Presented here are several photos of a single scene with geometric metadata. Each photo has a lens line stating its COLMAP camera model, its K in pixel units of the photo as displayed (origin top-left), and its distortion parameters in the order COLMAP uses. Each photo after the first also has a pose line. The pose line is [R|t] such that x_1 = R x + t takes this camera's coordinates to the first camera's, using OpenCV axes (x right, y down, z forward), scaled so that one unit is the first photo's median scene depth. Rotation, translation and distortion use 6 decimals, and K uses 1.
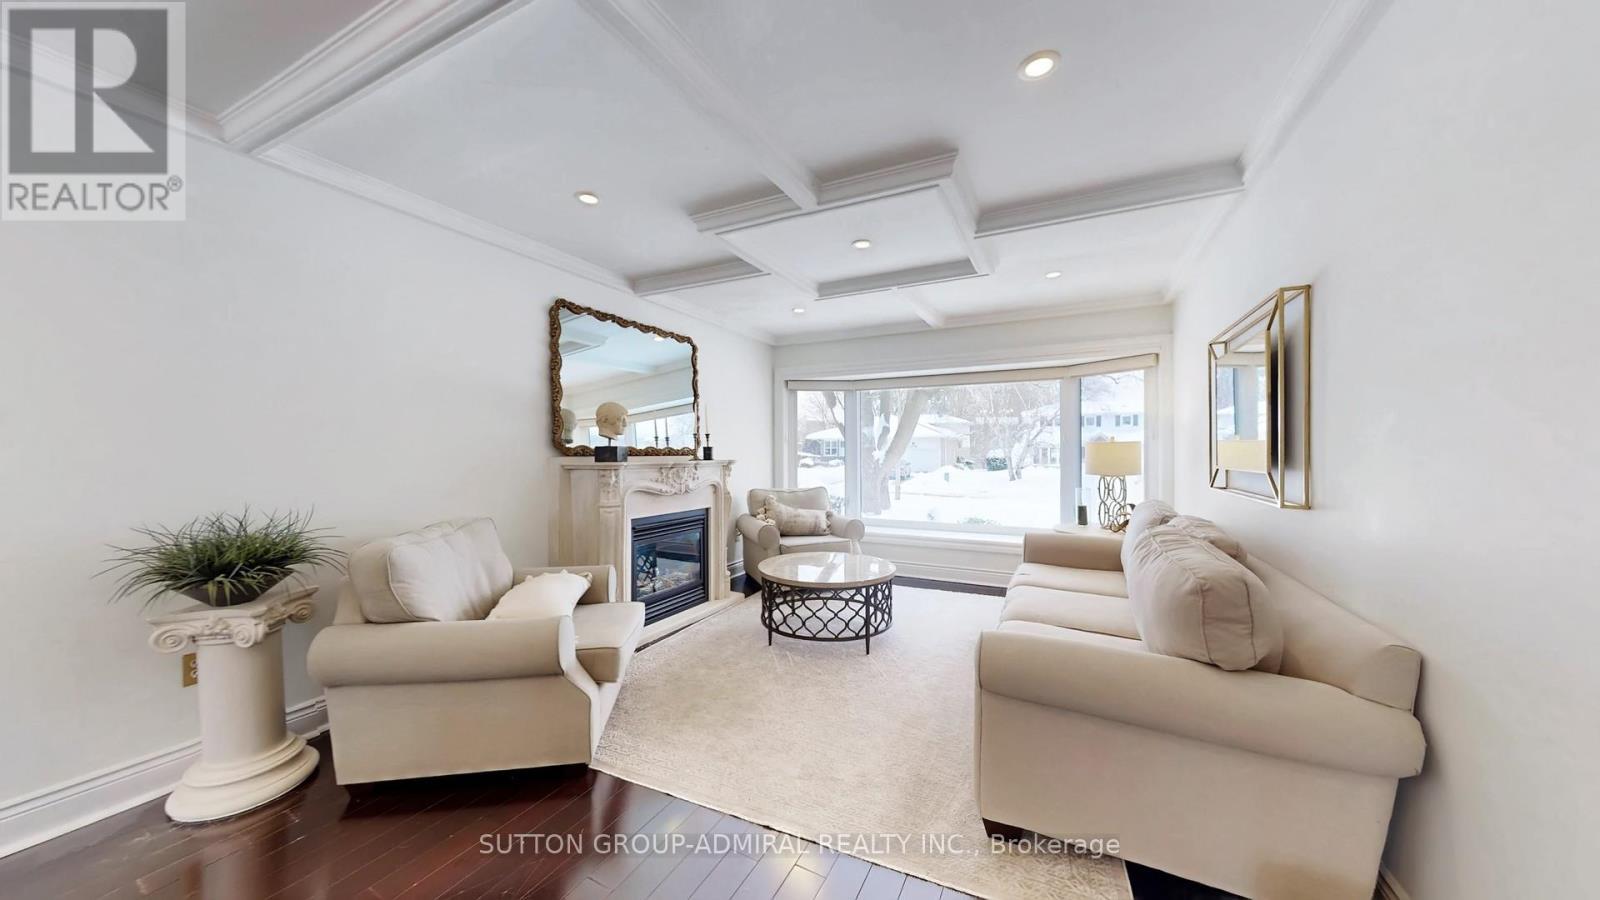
lens RADIAL K [[529.1, 0, 808.5], [0, 529.1, 452.7], [0, 0, 1]] dist [0.002174, 0.000067]
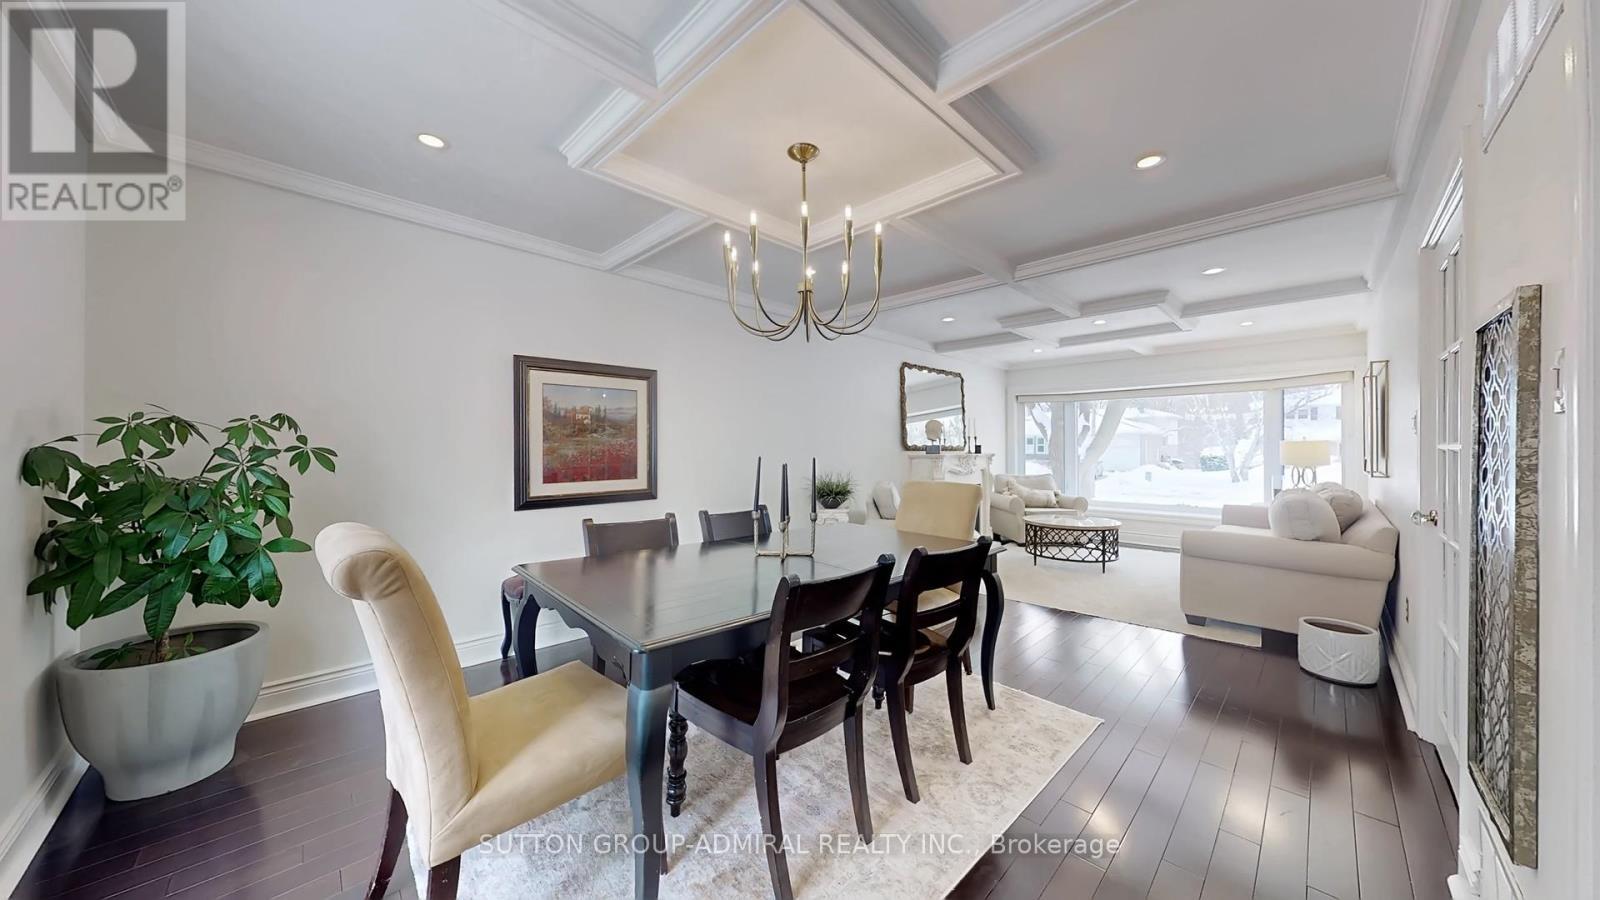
lens RADIAL K [[529.1, 0, 793.1], [0, 529.1, 448.0], [0, 0, 1]] dist [0.002174, 0.000067]
pose [[0.945215, -0.000023, -0.326447, -0.206558], [-0.001320, 0.999992, -0.003894, 0.004095], [0.326445, 0.004111, 0.945207, -0.677245]]
